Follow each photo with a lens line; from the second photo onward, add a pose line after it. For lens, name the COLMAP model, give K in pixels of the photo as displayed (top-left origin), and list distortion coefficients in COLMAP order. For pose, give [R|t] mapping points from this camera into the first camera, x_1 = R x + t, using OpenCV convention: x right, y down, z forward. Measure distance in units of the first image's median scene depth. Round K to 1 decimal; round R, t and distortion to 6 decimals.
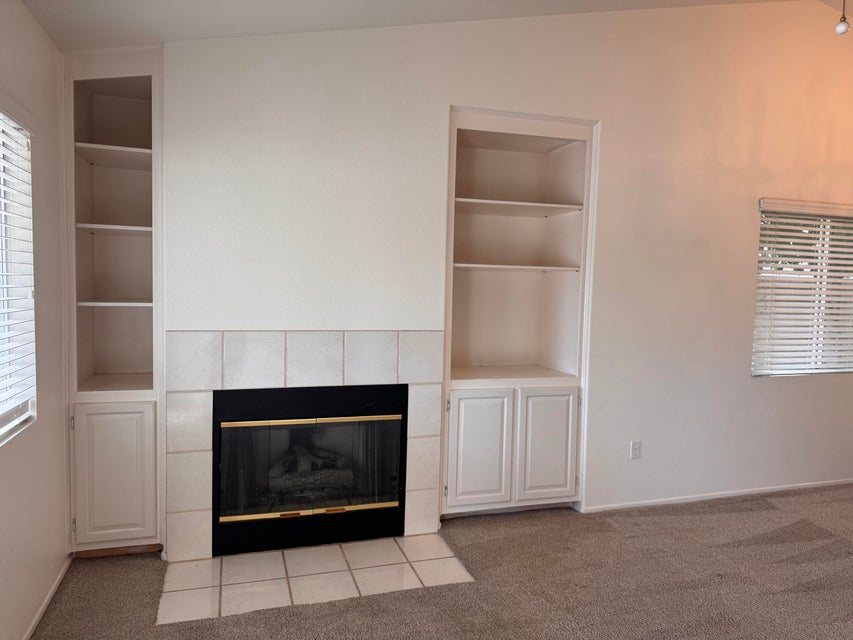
lens RADIAL K [[614.6, 0, 421.9], [0, 614.6, 324.2], [0, 0, 1]] dist [0.037988, -0.047287]
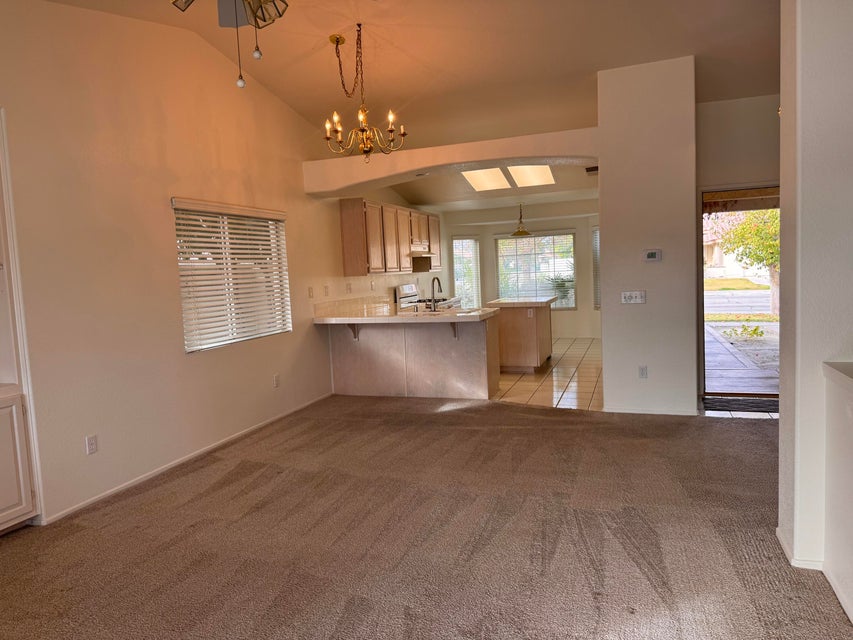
lens RADIAL K [[614.6, 0, 427.6], [0, 614.6, 315.2], [0, 0, 1]] dist [0.037988, -0.047287]
pose [[0.609877, -0.117378, 0.783755, -0.086510], [0.117624, 0.991424, 0.056950, 0.001656], [-0.783719, 0.057456, 0.618453, -0.063474]]
